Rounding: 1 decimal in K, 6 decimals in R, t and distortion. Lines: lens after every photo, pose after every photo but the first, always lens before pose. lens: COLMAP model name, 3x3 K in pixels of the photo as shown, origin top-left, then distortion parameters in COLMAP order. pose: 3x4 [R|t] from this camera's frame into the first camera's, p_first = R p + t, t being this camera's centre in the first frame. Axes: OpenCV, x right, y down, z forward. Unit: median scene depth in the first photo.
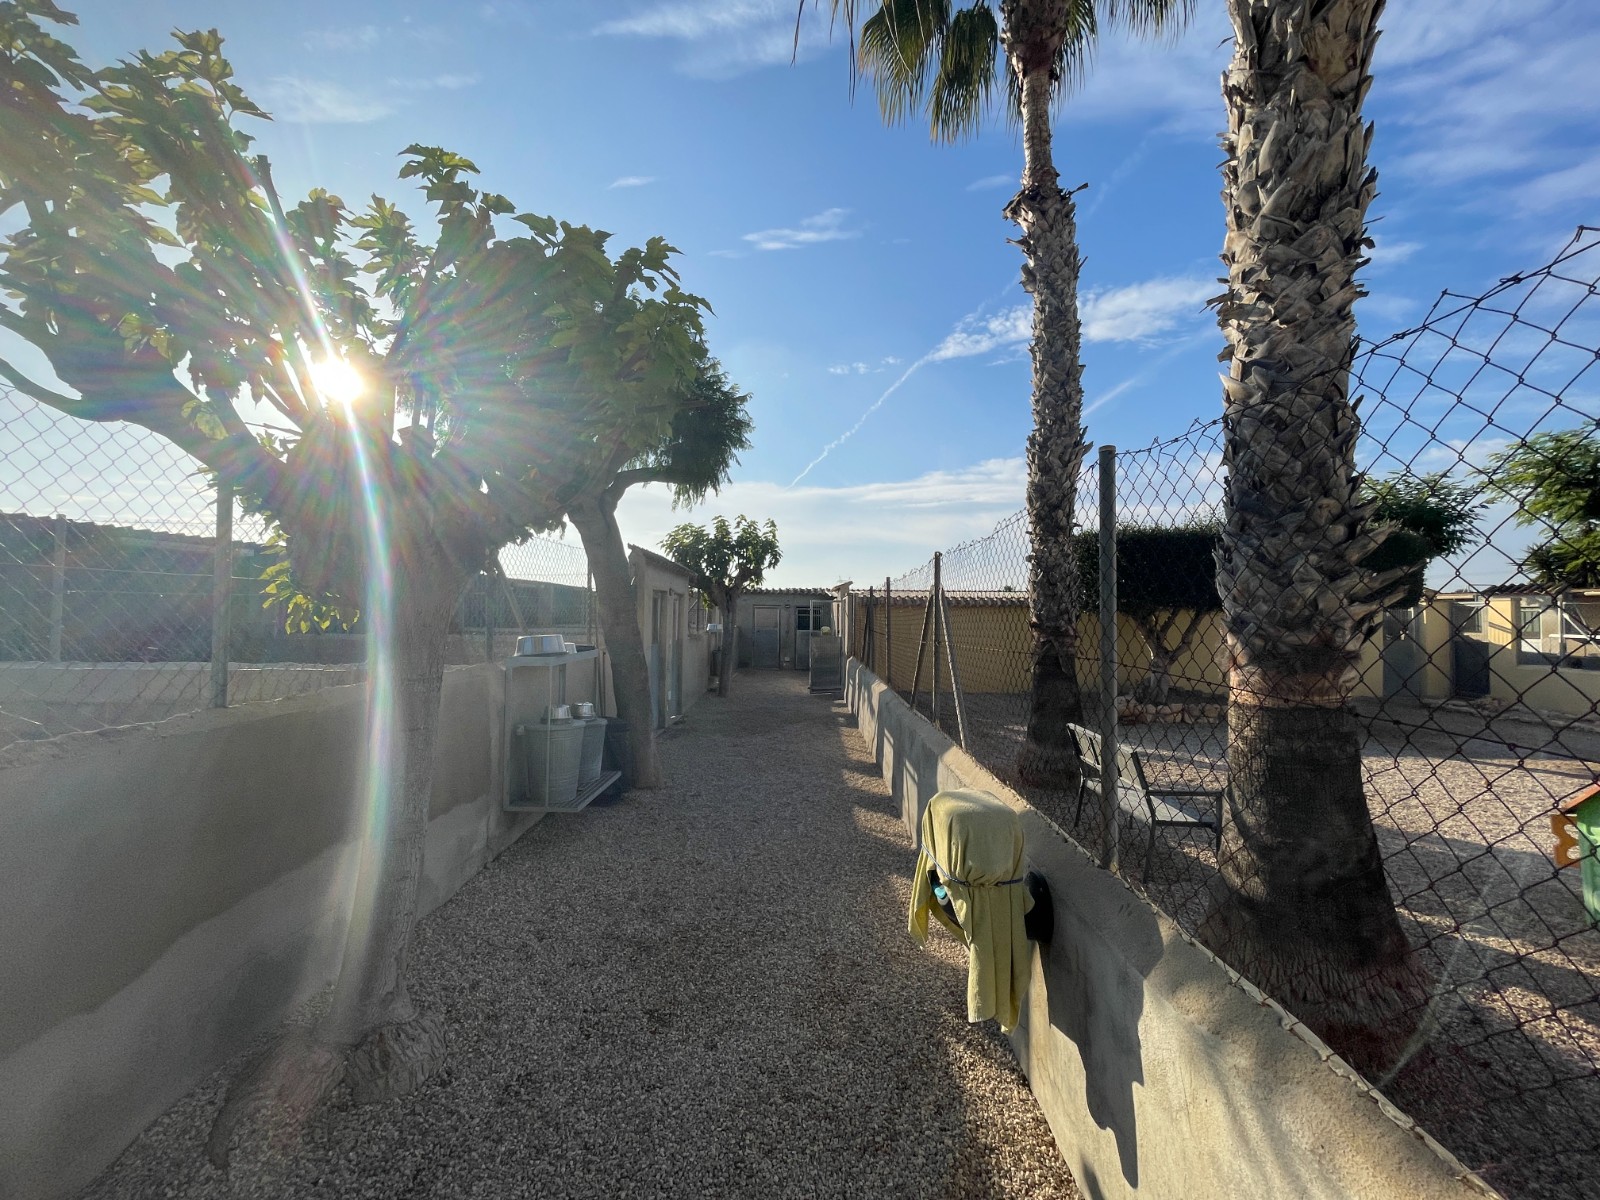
lens RADIAL K [[648.6, 0, 793.3], [0, 648.6, 597.2], [0, 0, 1]] dist [-0.002326, 0.000724]
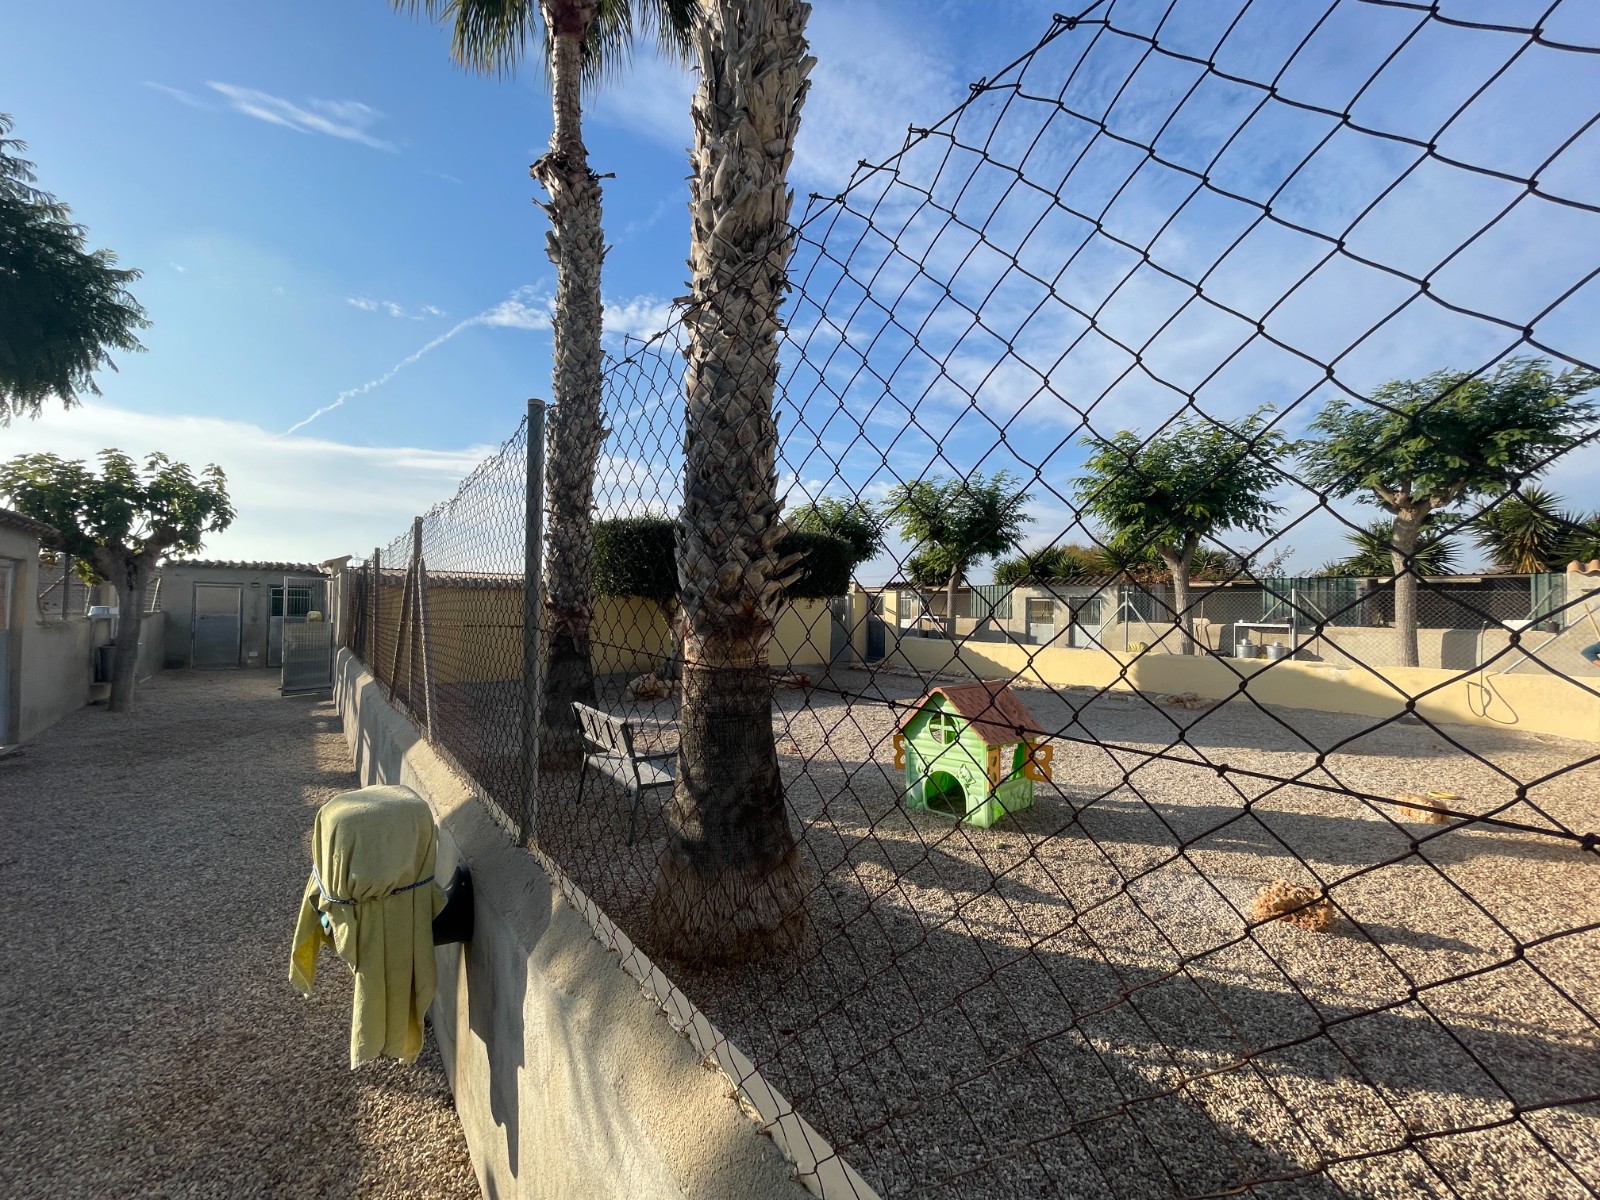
lens RADIAL K [[646.3, 0, 800.1], [0, 646.3, 596.0], [0, 0, 1]] dist [0.000315, 0.000334]
pose [[0.782000, 0.015985, 0.623073, 0.061595], [-0.026982, 0.999602, 0.008219, 0.010654], [-0.622694, -0.023239, 0.782120, 0.005587]]
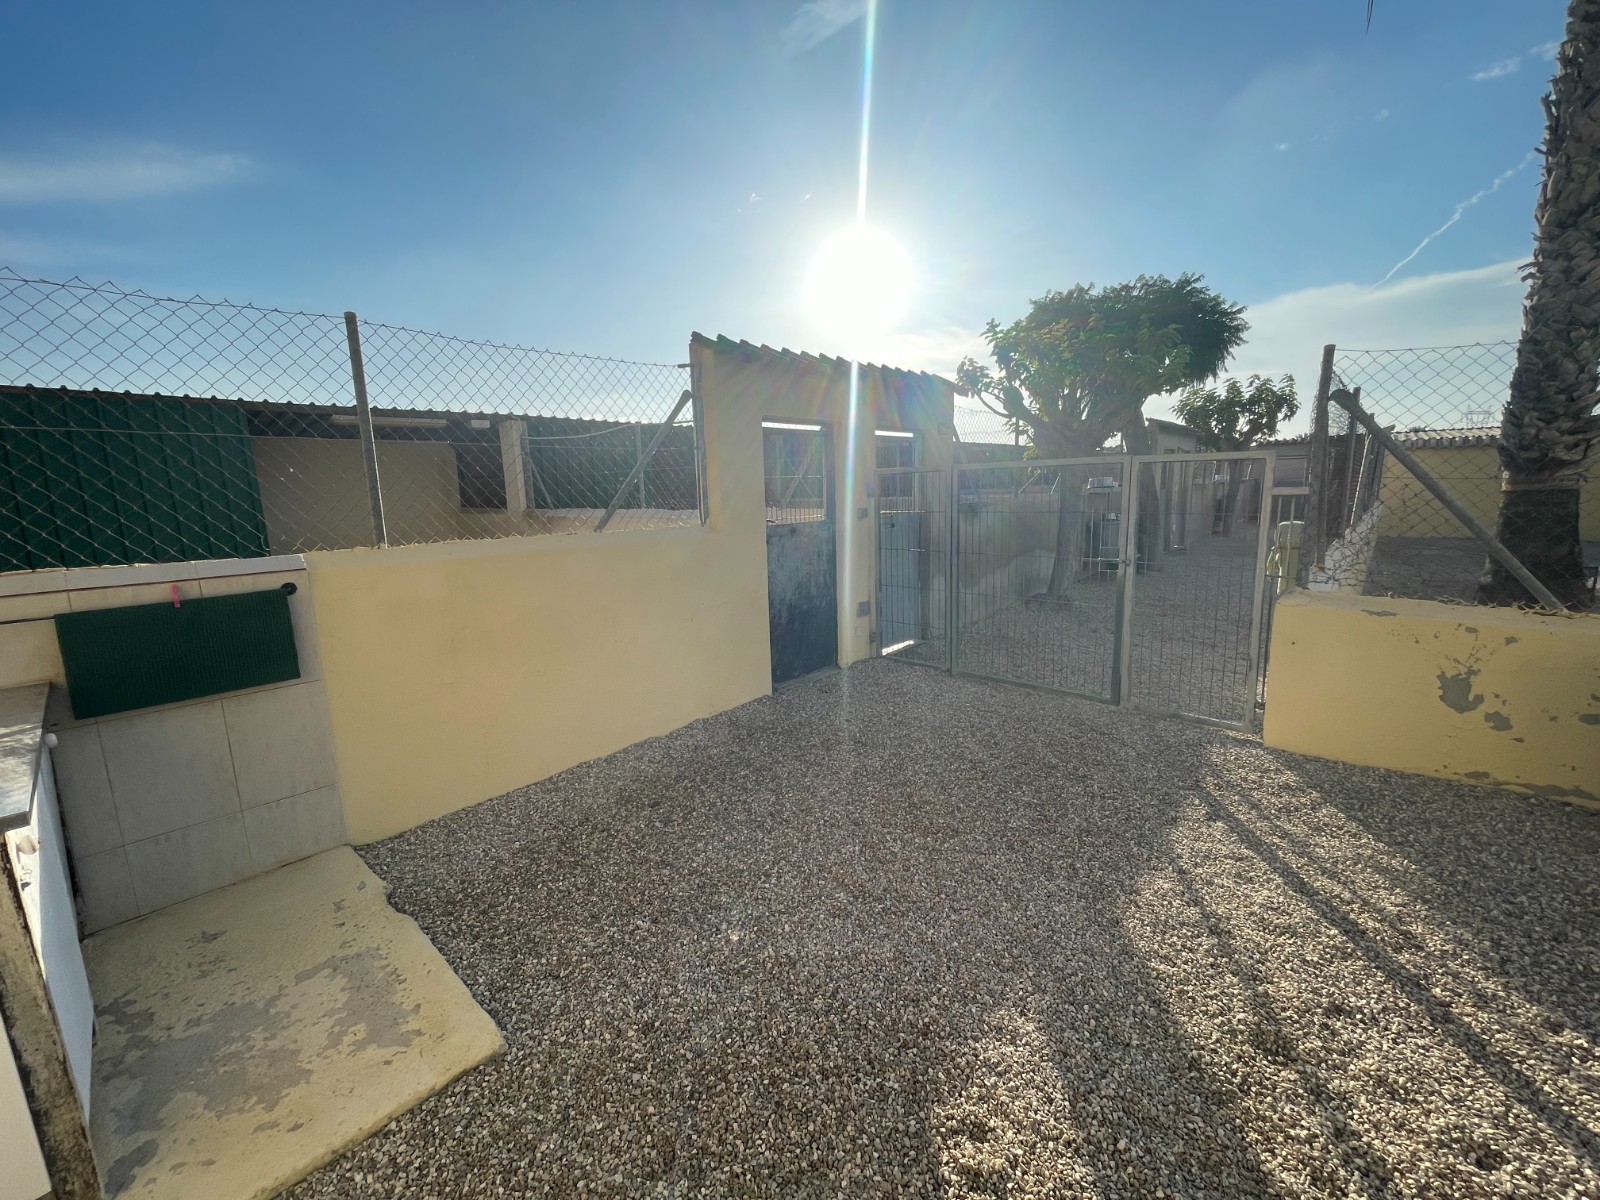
lens RADIAL K [[644.3, 0, 800.3], [0, 644.3, 588.9], [0, 0, 1]] dist [0.000993, 0.000292]
pose [[0.753396, 0.071939, -0.653620, 0.165514], [0.056407, 0.983263, 0.173238, -0.000764], [0.655143, -0.167386, 0.736729, -0.792257]]
